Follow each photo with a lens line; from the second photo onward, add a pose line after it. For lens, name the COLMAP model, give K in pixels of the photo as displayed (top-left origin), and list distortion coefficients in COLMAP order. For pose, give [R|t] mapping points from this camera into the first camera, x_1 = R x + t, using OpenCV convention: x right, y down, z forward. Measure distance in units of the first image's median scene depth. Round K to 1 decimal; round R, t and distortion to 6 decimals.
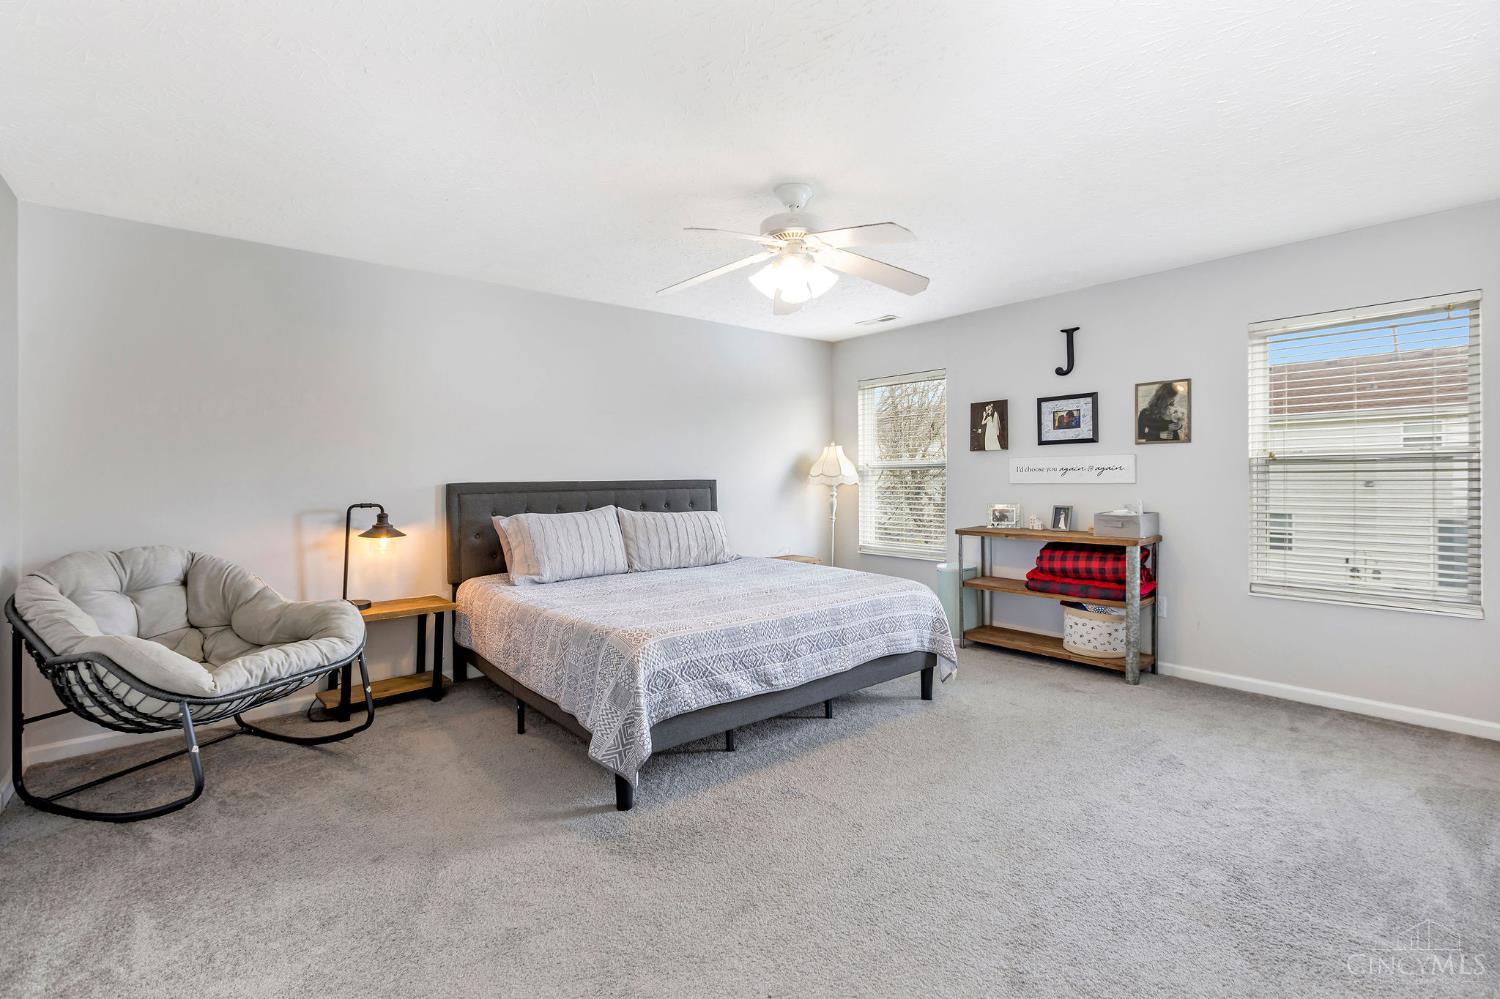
lens RADIAL K [[672.7, 0, 758.2], [0, 672.7, 481.6], [0, 0, 1]] dist [-0.000253, -0.000226]
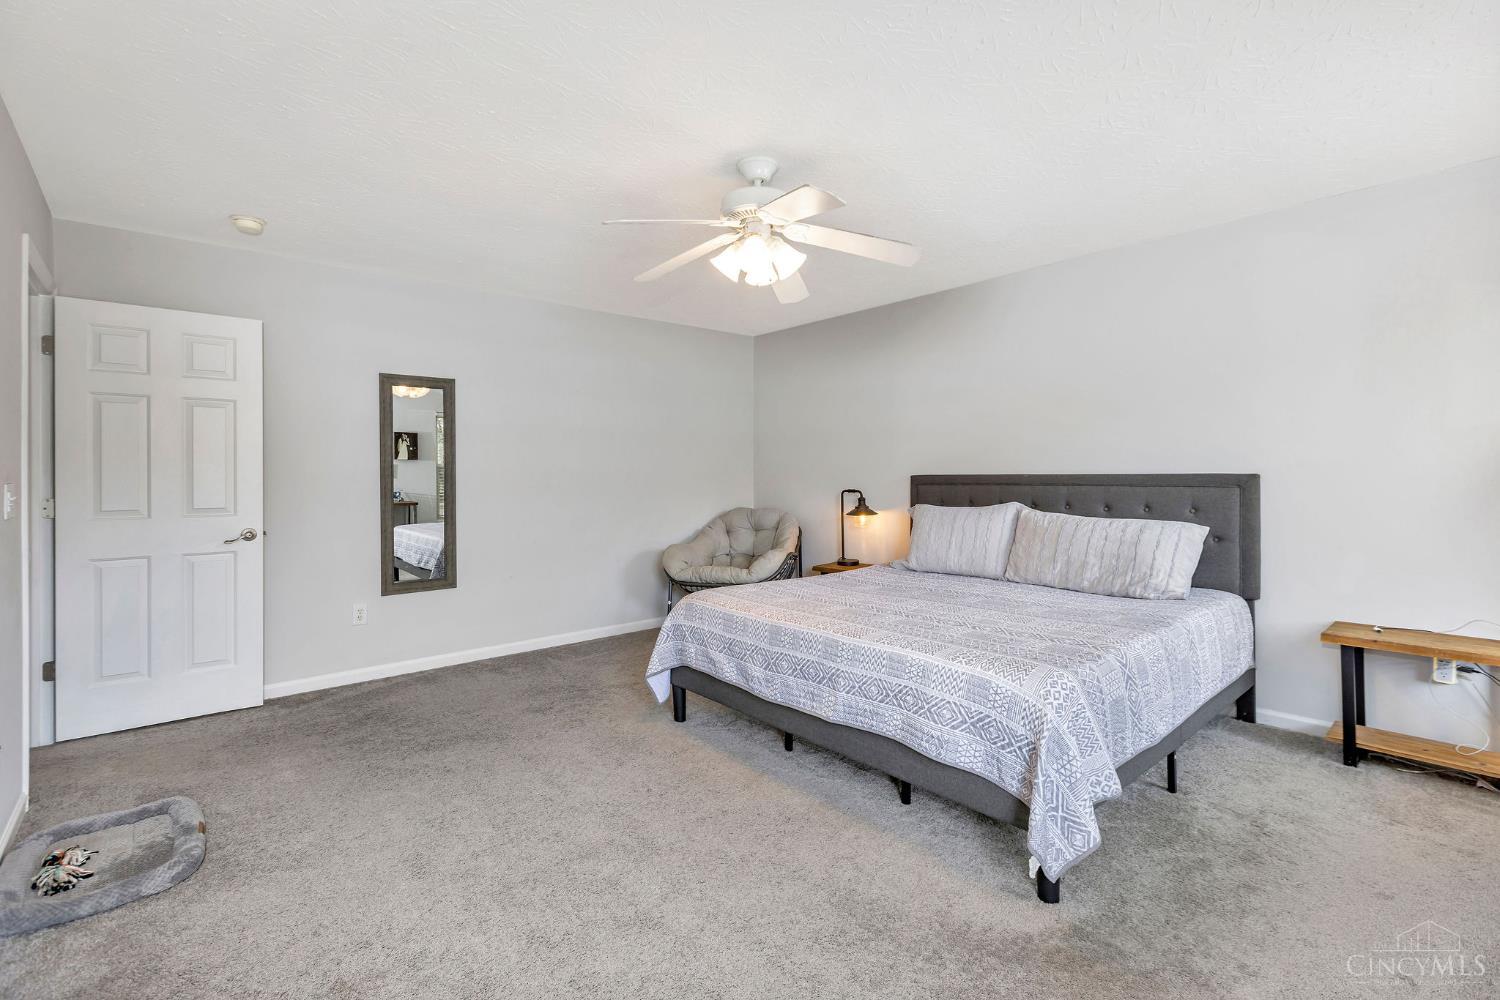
lens RADIAL K [[672.7, 0, 758.2], [0, 672.7, 482.1], [0, 0, 1]] dist [-0.000253, -0.000226]
pose [[0.022197, 0.021461, -0.999523, 0.779598], [0.000247, 0.999769, 0.021472, -0.012428], [0.999754, -0.000723, 0.022187, 0.773270]]
